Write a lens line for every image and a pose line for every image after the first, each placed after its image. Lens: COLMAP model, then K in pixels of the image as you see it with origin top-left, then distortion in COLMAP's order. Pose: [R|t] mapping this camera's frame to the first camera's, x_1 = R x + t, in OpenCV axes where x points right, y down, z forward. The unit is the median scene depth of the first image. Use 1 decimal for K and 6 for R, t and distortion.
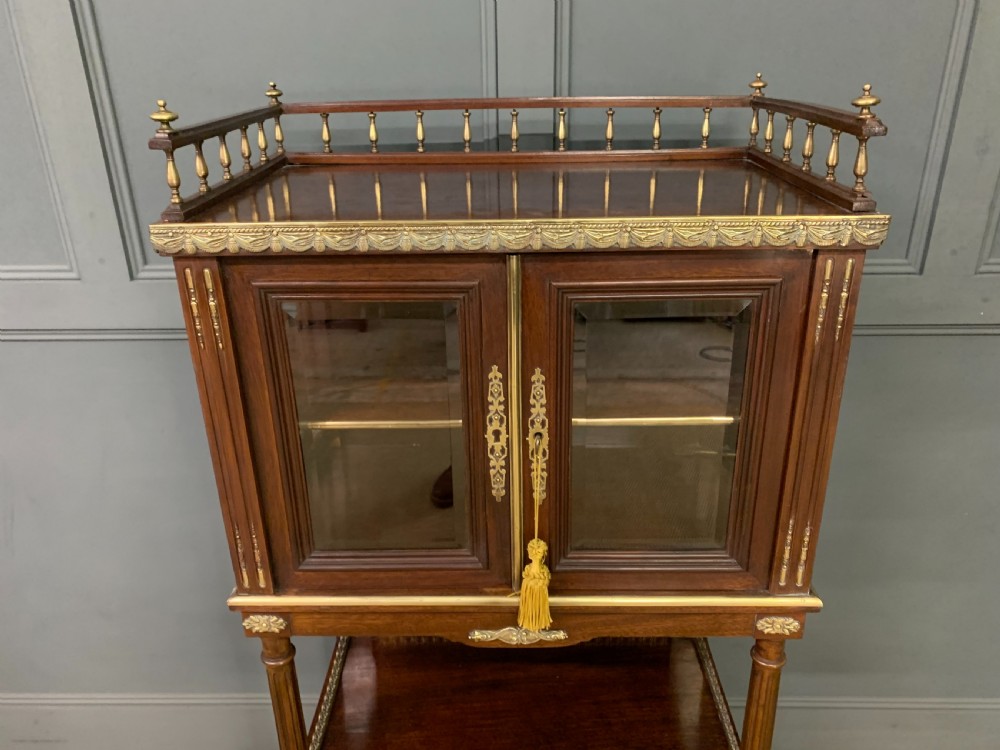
lens RADIAL K [[769.4, 0, 505.1], [0, 769.4, 376.5], [0, 0, 1]] dist [0.043839, -0.031873]
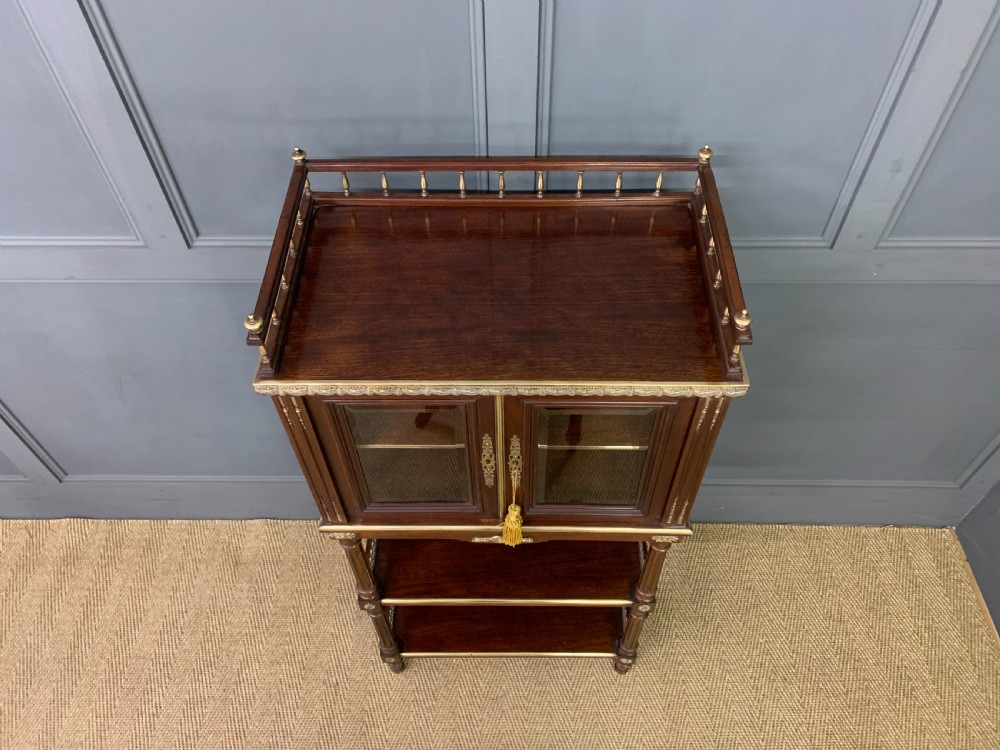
lens RADIAL K [[769.4, 0, 501.8], [0, 769.4, 377.6], [0, 0, 1]] dist [0.043839, -0.031873]
pose [[0.999988, -0.001003, 0.004772, 0.008337], [-0.001441, 0.874197, 0.485569, -0.761380], [-0.004658, -0.485570, 0.874185, -0.239260]]
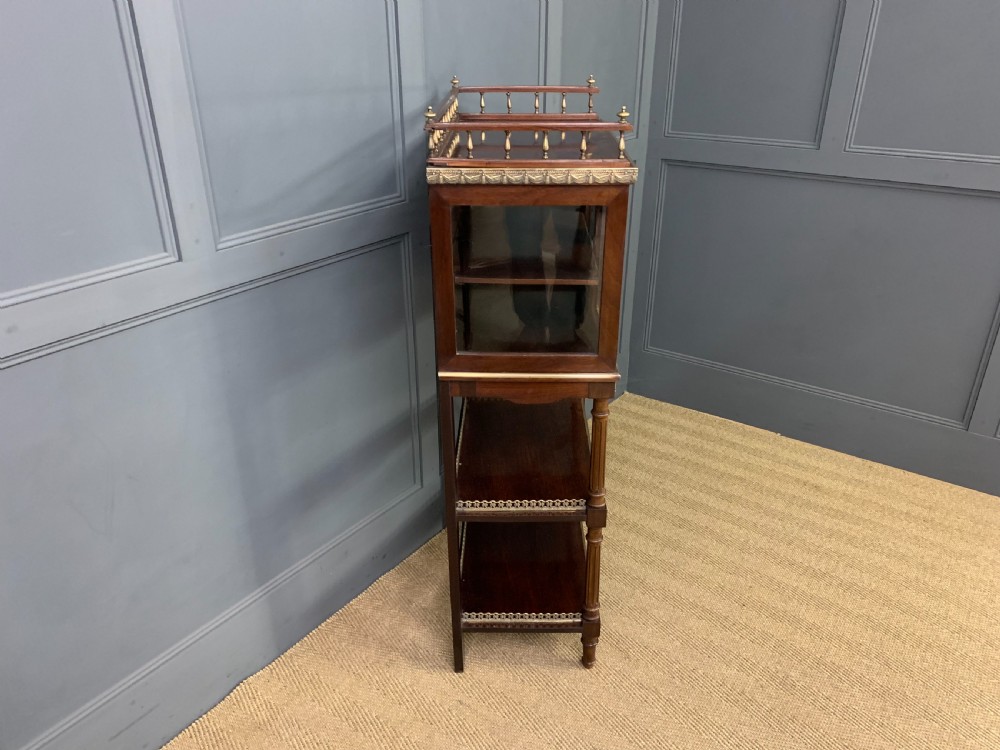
lens RADIAL K [[769.4, 0, 496.3], [0, 769.4, 379.0], [0, 0, 1]] dist [0.043839, -0.031873]
pose [[0.578659, -0.343933, 0.739503, -1.761705], [0.318202, 0.930080, 0.183575, -0.020388], [-0.750934, 0.129083, 0.647639, -0.250080]]
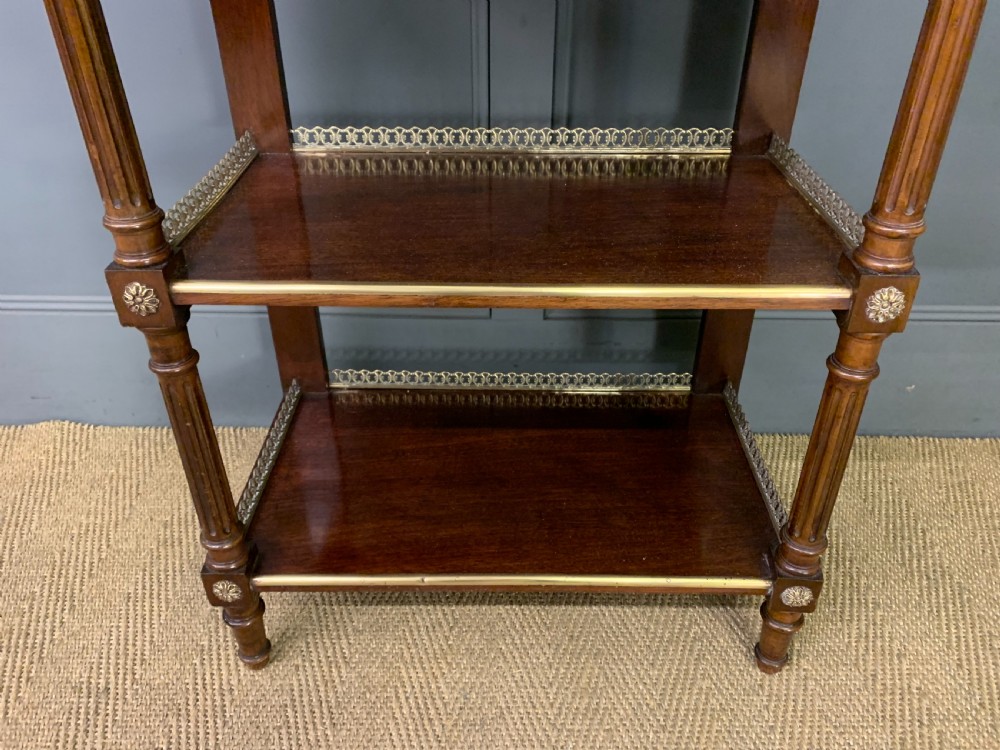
lens RADIAL K [[769.4, 0, 506.4], [0, 769.4, 377.5], [0, 0, 1]] dist [0.043839, -0.031873]
pose [[0.999868, 0.012116, 0.010792, 0.017629], [-0.013902, 0.982703, 0.184665, 0.624216], [-0.008367, -0.184790, 0.982742, 0.461046]]
